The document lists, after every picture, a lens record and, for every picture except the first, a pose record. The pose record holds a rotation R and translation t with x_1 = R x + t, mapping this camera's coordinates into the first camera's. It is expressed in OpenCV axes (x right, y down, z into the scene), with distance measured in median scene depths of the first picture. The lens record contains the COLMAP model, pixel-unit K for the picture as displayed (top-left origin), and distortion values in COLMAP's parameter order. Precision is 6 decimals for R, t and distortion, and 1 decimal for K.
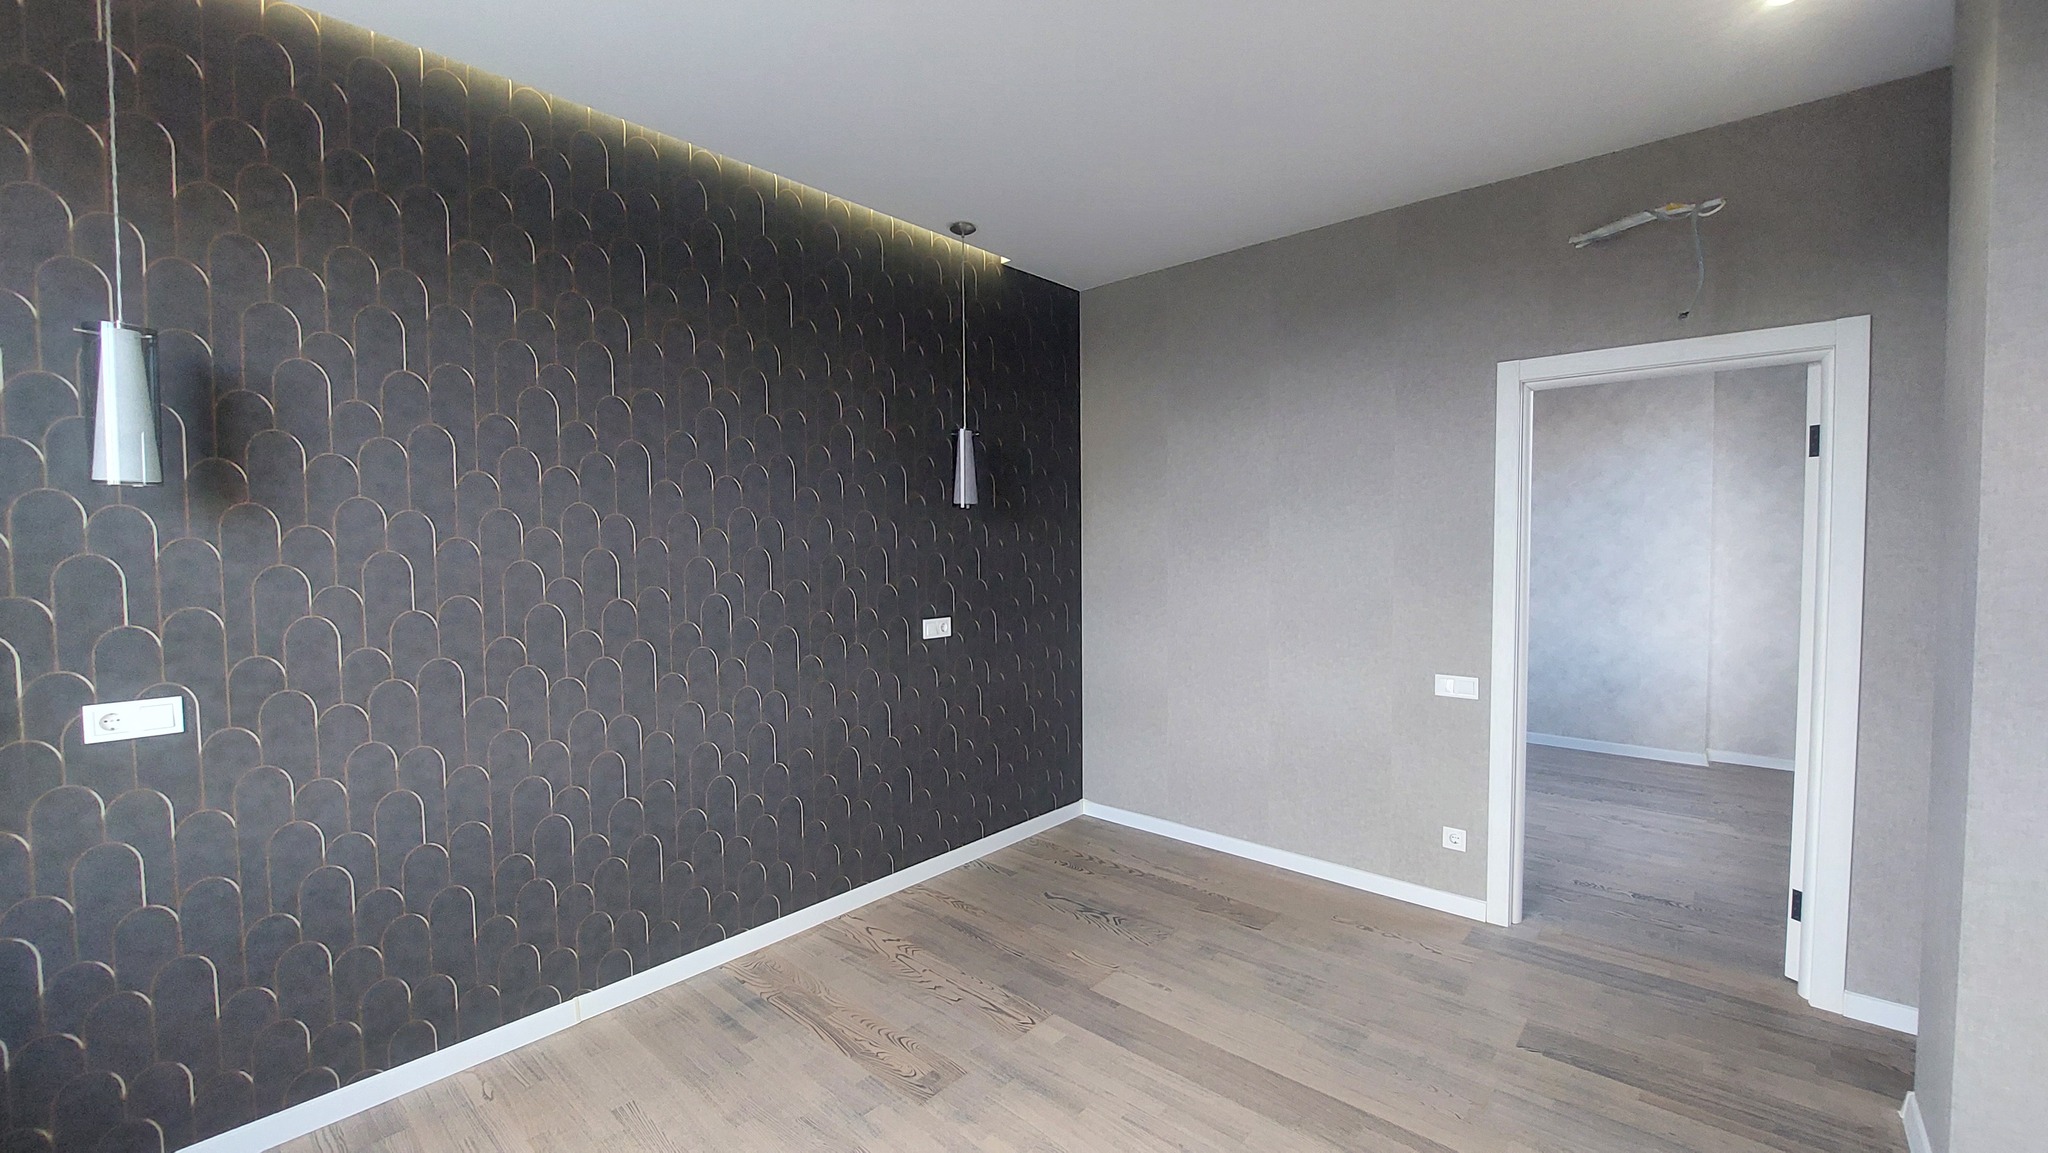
lens RADIAL K [[816.8, 0, 1032.6], [0, 816.8, 574.7], [0, 0, 1]] dist [-0.017536, -0.000375]
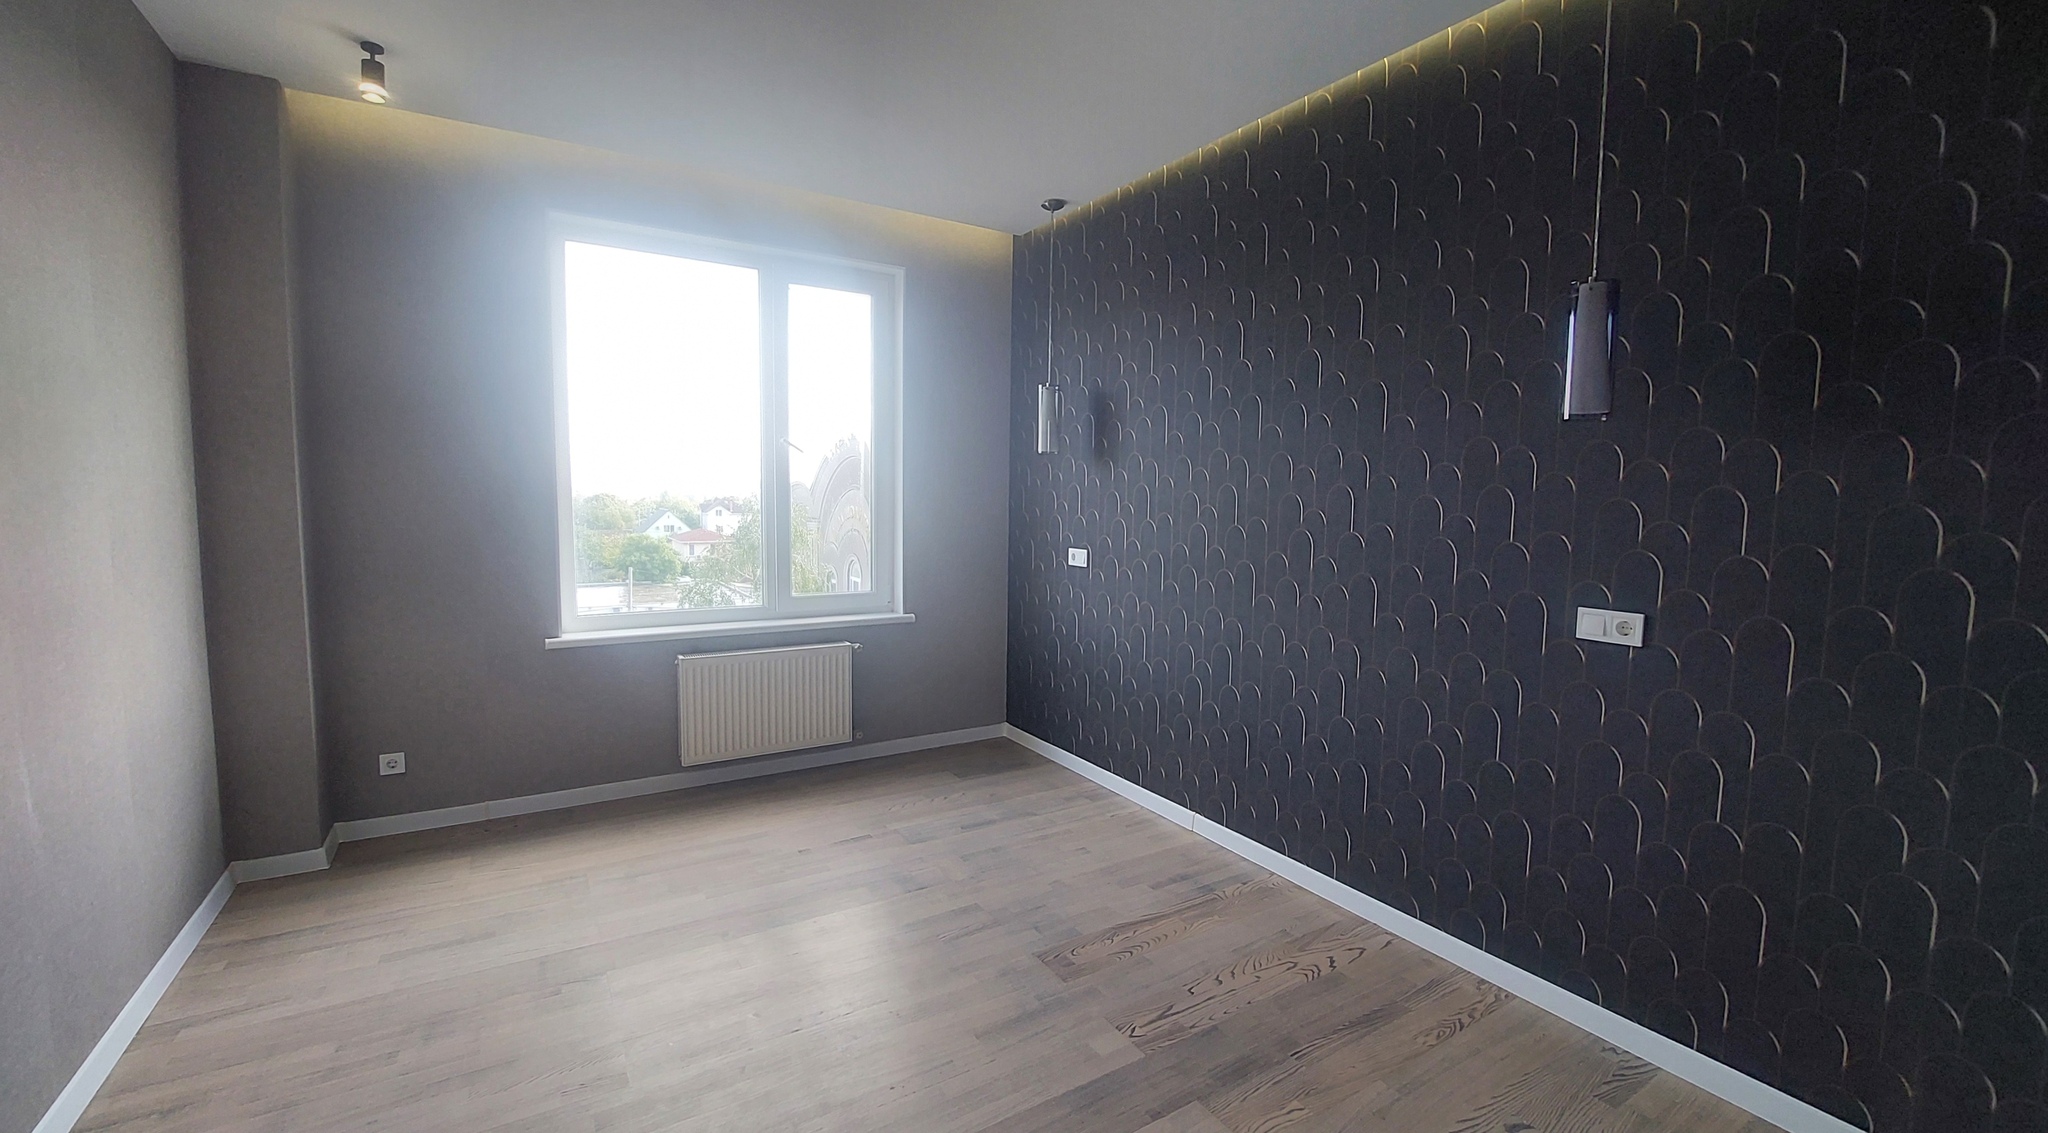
lens RADIAL K [[785.4, 0, 1024.0], [0, 785.4, 566.5], [0, 0, 1]] dist [-0.000652, -0.000012]
pose [[-0.261726, 0.089819, -0.960954, 0.774129], [-0.062991, 0.991948, 0.109872, -0.019412], [0.963084, 0.089288, -0.253961, 1.052470]]
